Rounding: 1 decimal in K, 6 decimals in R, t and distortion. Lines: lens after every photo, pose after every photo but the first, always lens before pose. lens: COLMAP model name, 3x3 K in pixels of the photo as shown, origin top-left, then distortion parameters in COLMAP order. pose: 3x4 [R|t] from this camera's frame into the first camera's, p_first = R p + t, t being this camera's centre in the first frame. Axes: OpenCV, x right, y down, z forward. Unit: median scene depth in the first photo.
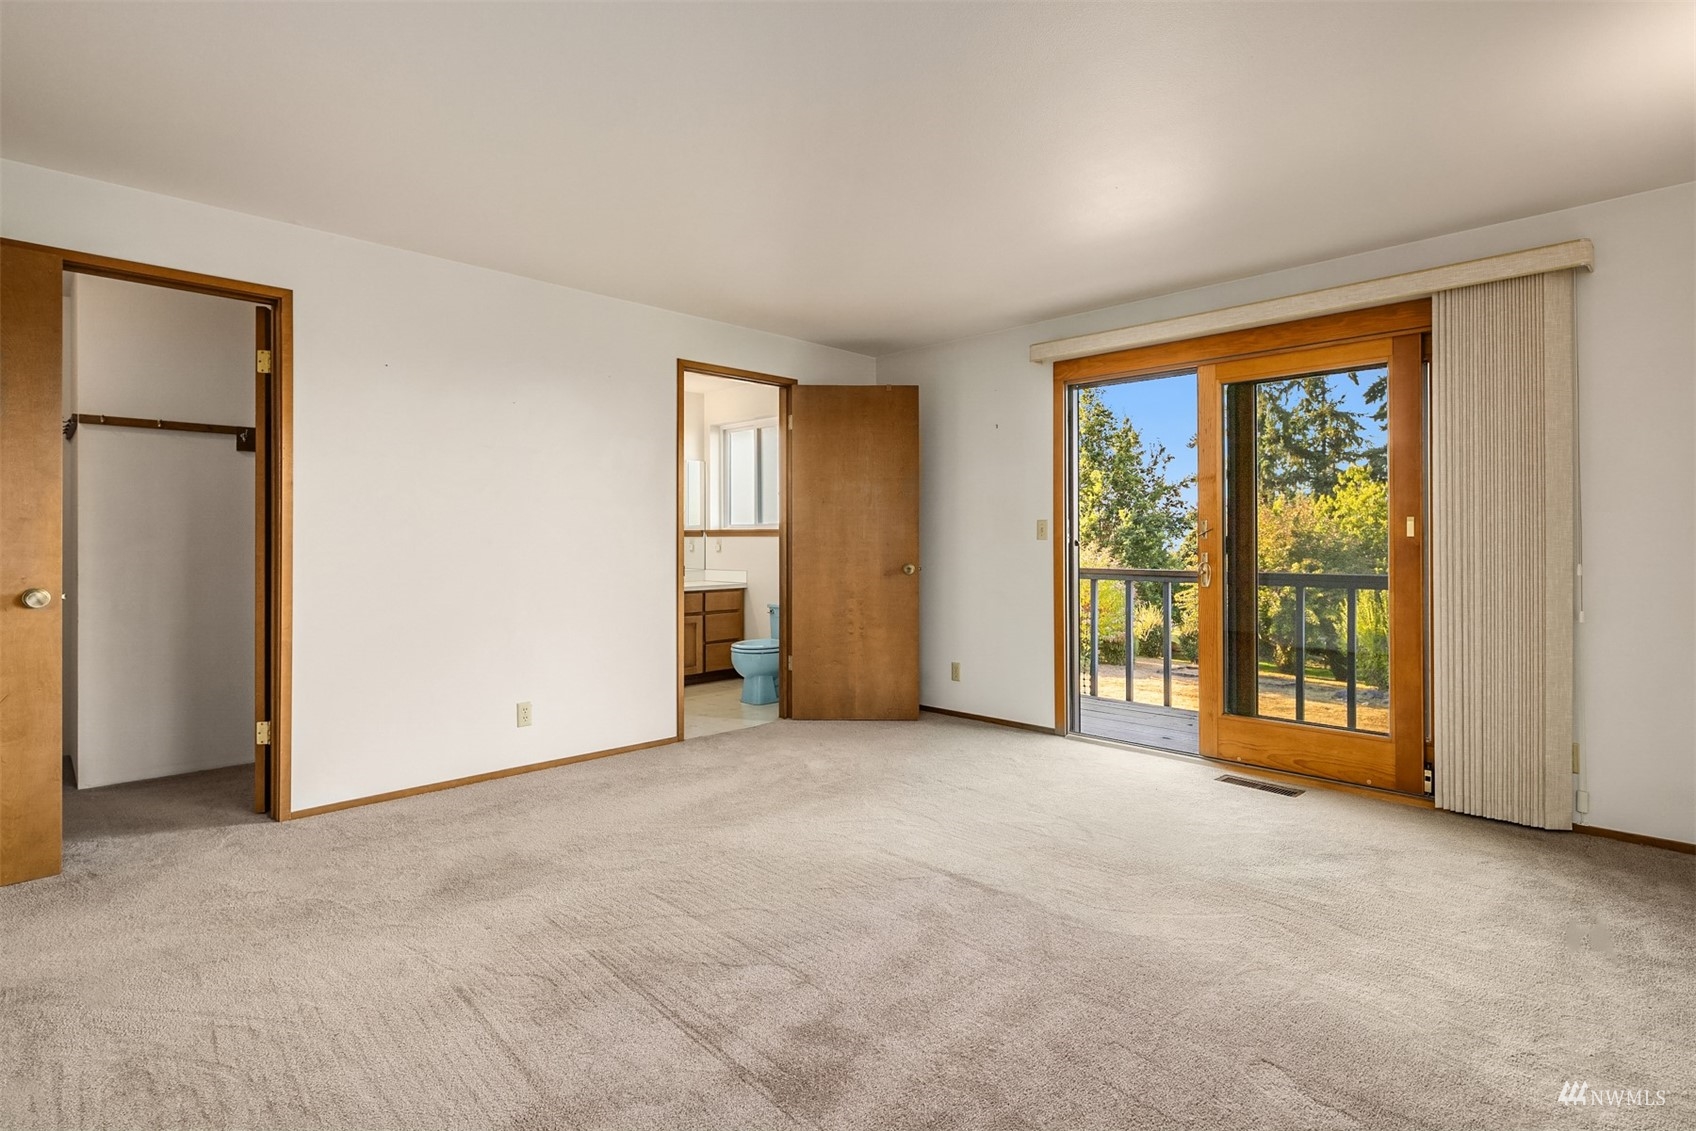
lens RADIAL K [[838.1, 0, 854.8], [0, 838.1, 556.6], [0, 0, 1]] dist [0.004720, -0.004772]
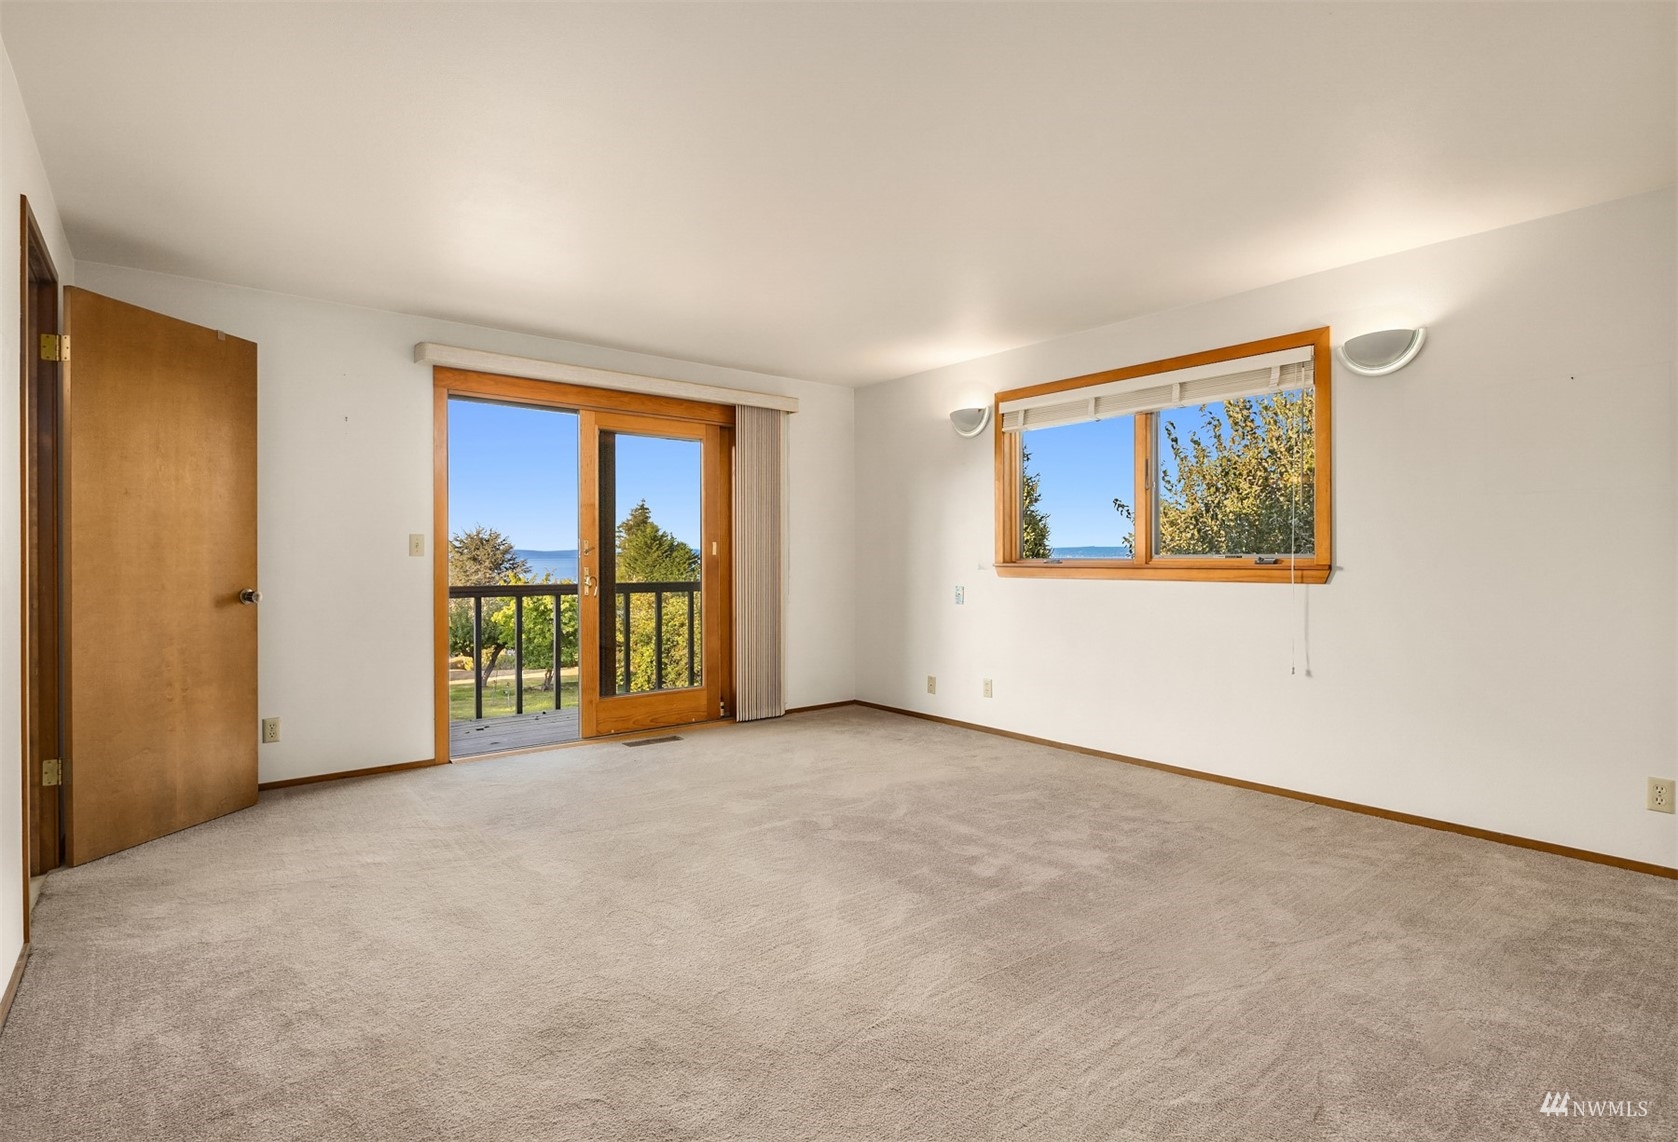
lens RADIAL K [[848.3, 0, 839.0], [0, 848.3, 571.0], [0, 0, 1]] dist [-0.001160, -0.000312]
pose [[0.101878, -0.021059, 0.994574, -0.732429], [0.009802, 0.999749, 0.020165, -0.019703], [-0.994749, 0.007694, 0.102059, 0.509624]]
